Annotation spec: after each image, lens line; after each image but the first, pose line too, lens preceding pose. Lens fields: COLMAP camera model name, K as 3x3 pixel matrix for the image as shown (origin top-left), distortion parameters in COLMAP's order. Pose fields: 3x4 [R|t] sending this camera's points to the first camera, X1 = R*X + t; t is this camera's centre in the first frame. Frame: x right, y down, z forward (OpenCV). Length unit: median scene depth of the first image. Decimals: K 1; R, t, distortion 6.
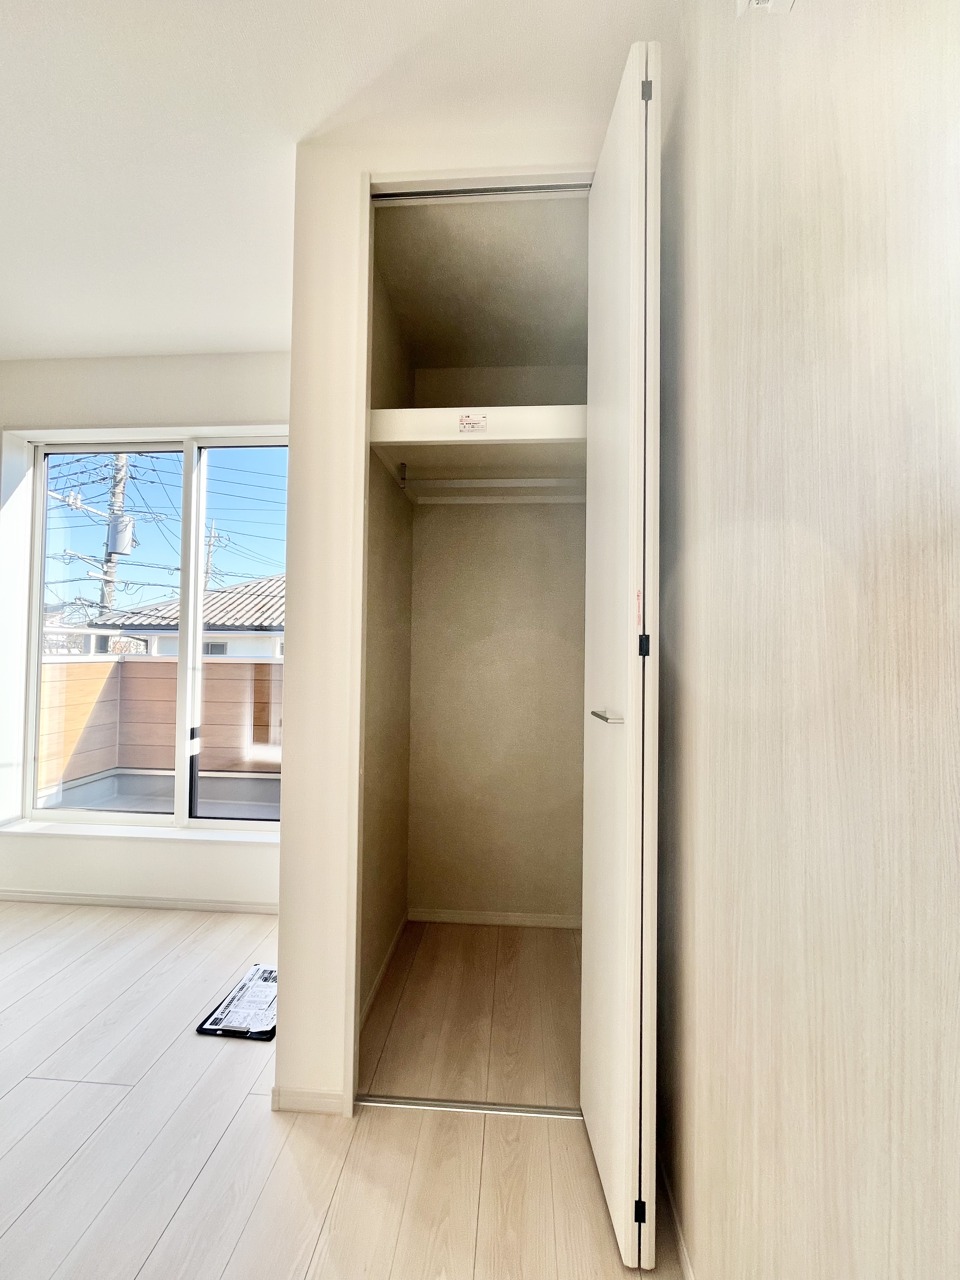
lens RADIAL K [[519.0, 0, 482.6], [0, 519.0, 637.7], [0, 0, 1]] dist [-0.004978, 0.000547]
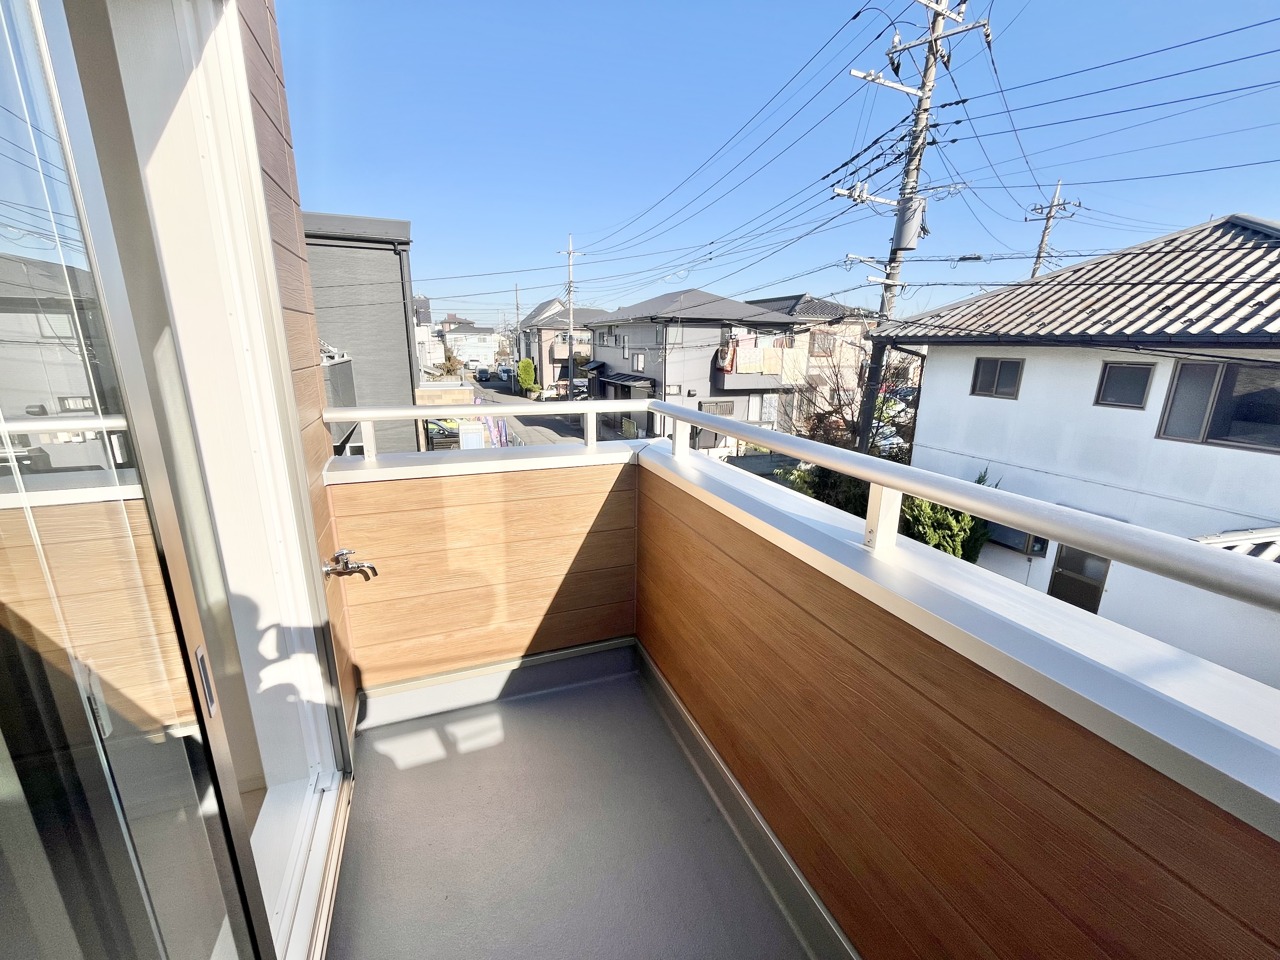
lens RADIAL K [[519.0, 0, 638.6], [0, 519.0, 478.5], [0, 0, 1]] dist [-0.004978, 0.000547]
pose [[0.424103, 0.221126, -0.878203, -0.060600], [0.016989, 0.967619, 0.251844, -0.020771], [0.905454, -0.121728, 0.406614, 0.218236]]
